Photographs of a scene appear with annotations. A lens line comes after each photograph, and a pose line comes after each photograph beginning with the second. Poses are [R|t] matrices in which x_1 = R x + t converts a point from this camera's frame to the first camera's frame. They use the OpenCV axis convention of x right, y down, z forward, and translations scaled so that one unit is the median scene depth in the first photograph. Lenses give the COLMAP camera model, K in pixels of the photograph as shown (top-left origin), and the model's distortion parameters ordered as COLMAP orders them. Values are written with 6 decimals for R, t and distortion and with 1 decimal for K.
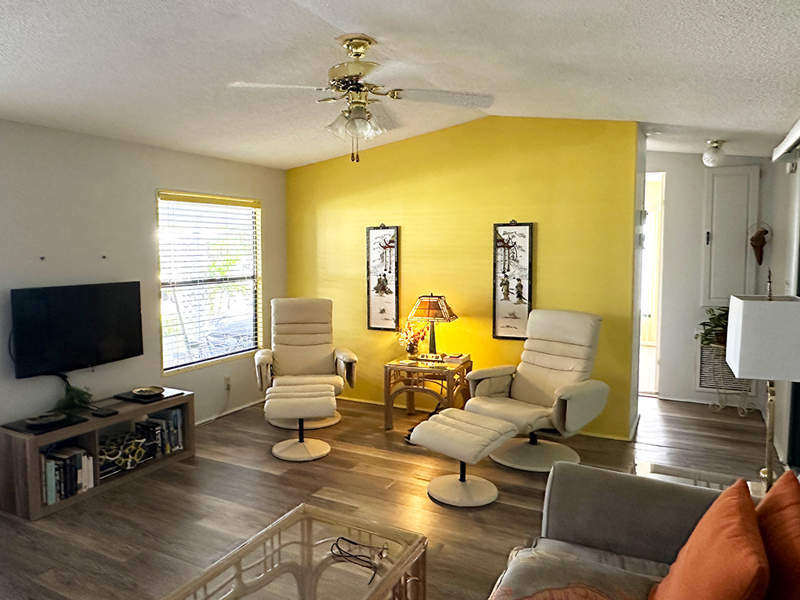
lens RADIAL K [[573.0, 0, 397.3], [0, 573.0, 297.9], [0, 0, 1]] dist [0.004512, -0.000764]
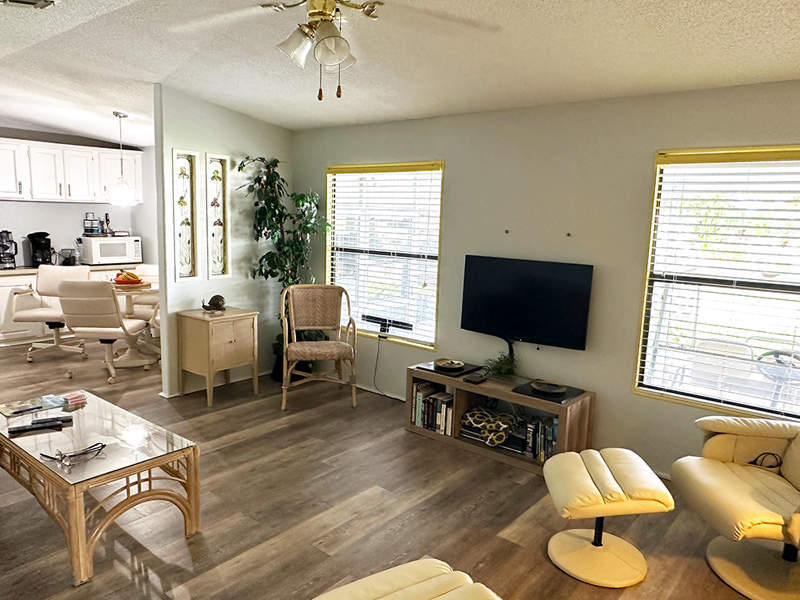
lens RADIAL K [[573.0, 0, 399.1], [0, 573.0, 300.6], [0, 0, 1]] dist [0.004512, -0.000764]
pose [[-0.209267, 0.136356, -0.968305, 0.371030], [-0.121354, 0.978954, 0.164082, -0.068991], [0.970299, 0.151845, -0.188315, 0.742171]]
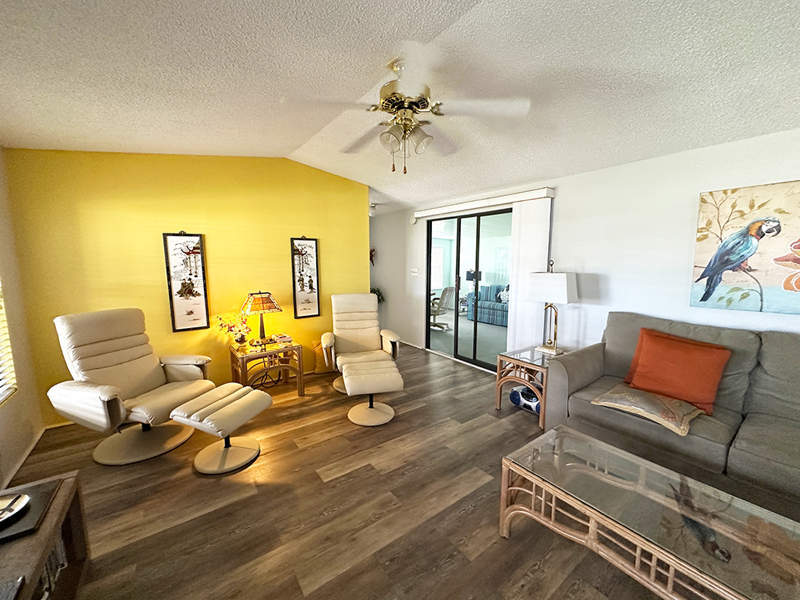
lens RADIAL K [[317.4, 0, 398.7], [0, 317.4, 300.2], [0, 0, 1]] dist [0.000953, 0.000017]
pose [[0.440801, -0.108797, 0.890987, -0.422618], [0.079595, 0.993455, 0.081931, -0.020077], [-0.894069, 0.034803, 0.446575, 0.419549]]
